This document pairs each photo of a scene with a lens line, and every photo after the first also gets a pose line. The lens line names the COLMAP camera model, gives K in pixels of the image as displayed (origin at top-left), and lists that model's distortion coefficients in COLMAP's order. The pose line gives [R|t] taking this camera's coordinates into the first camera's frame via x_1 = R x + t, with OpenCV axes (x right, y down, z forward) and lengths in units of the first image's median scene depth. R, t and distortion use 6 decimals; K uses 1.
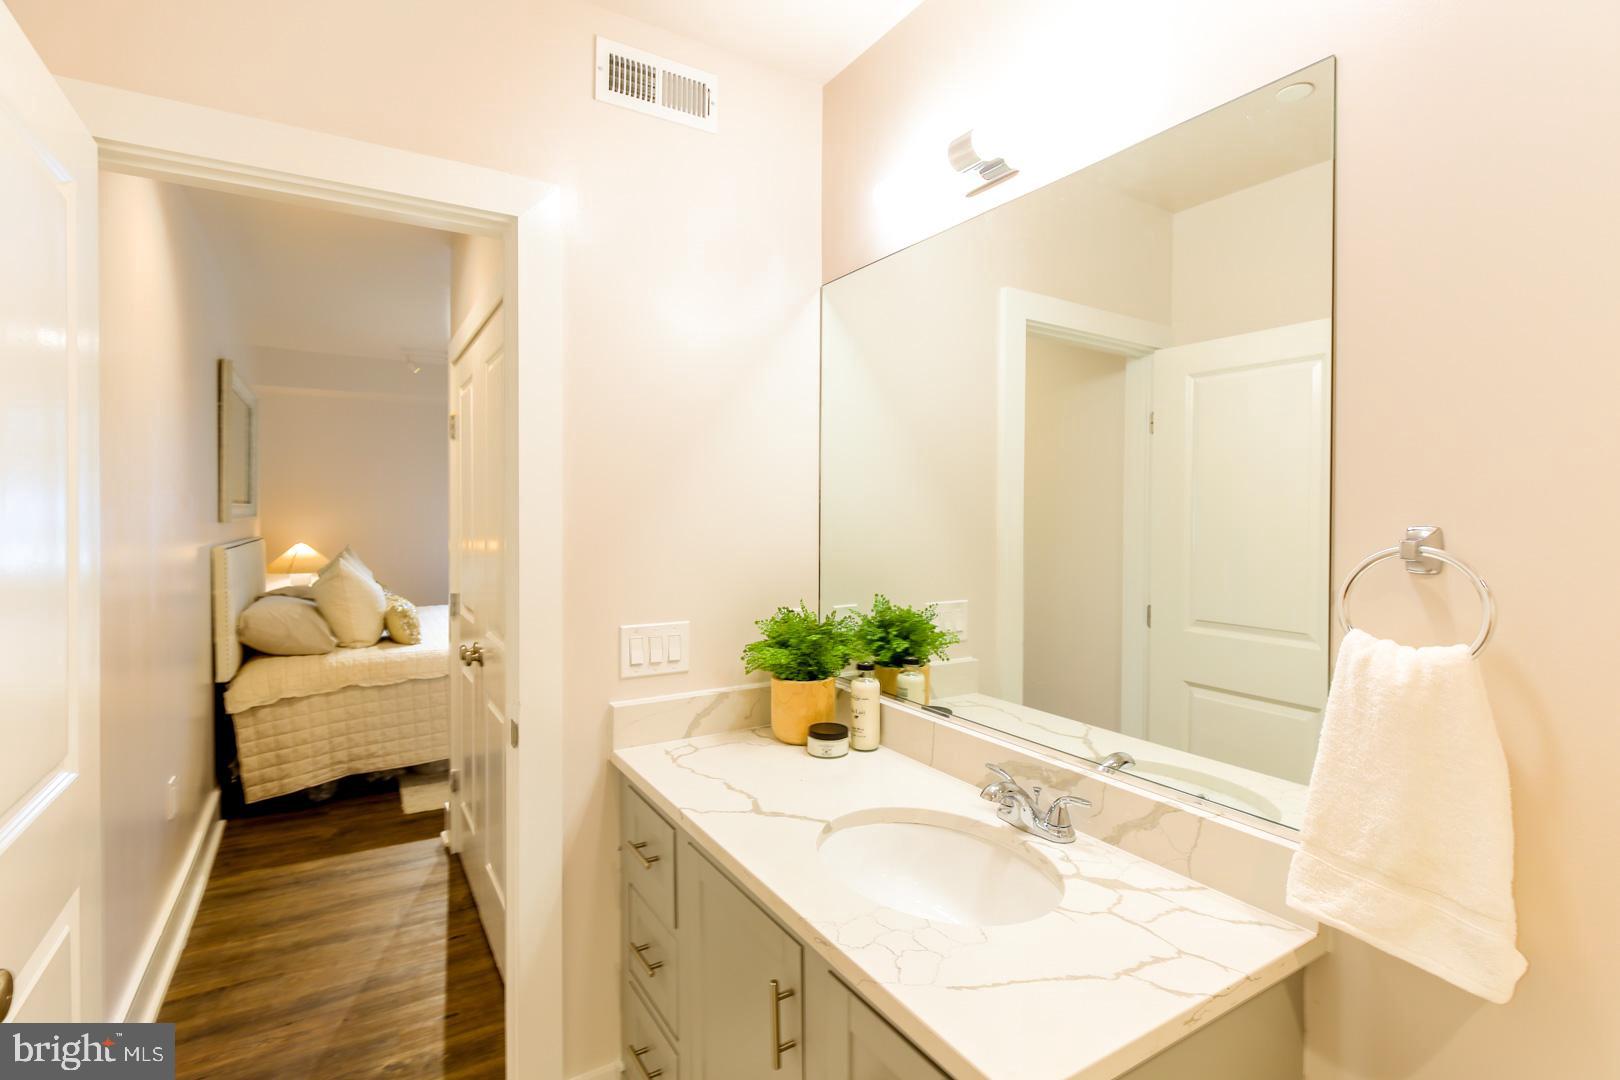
lens RADIAL K [[766.4, 0, 812.5], [0, 766.4, 509.5], [0, 0, 1]] dist [-0.000593, 0.000033]
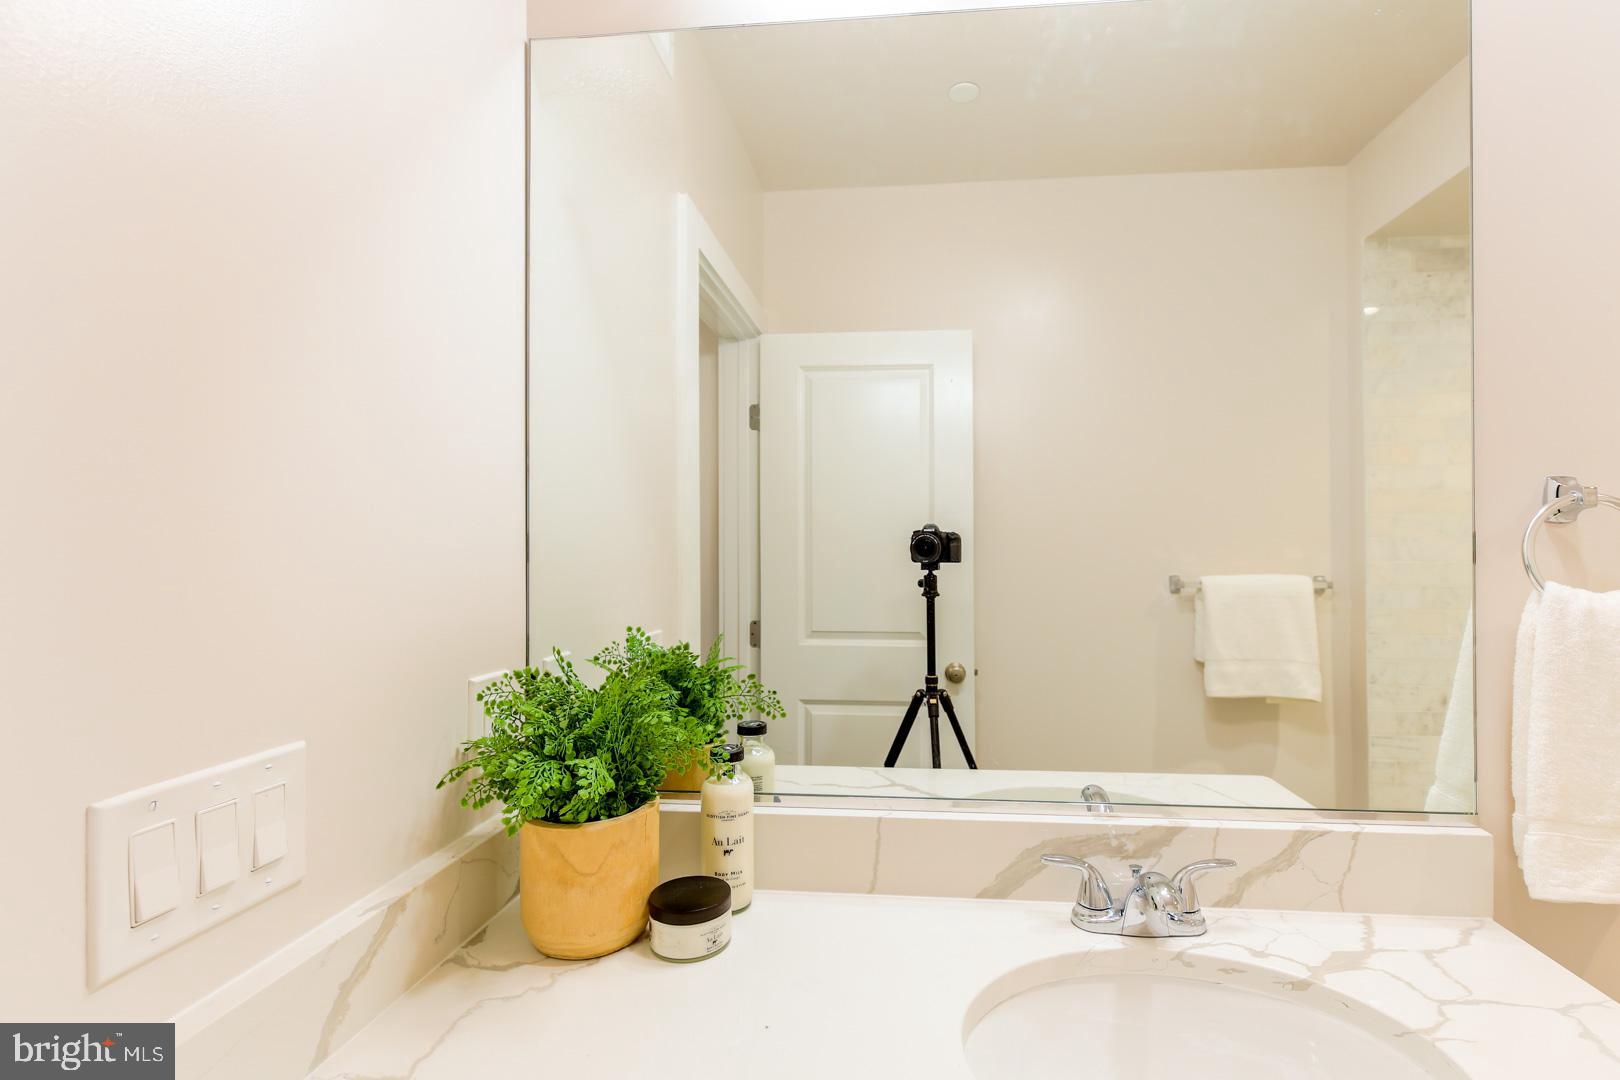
lens RADIAL K [[761.3, 0, 846.0], [0, 761.3, 537.6], [0, 0, 1]] dist [0.000953, -0.000448]
pose [[0.609894, 0.001228, 0.792482, -0.312403], [0.007385, 0.999947, -0.007232, 0.056578], [-0.792448, 0.010263, 0.609853, 0.609814]]
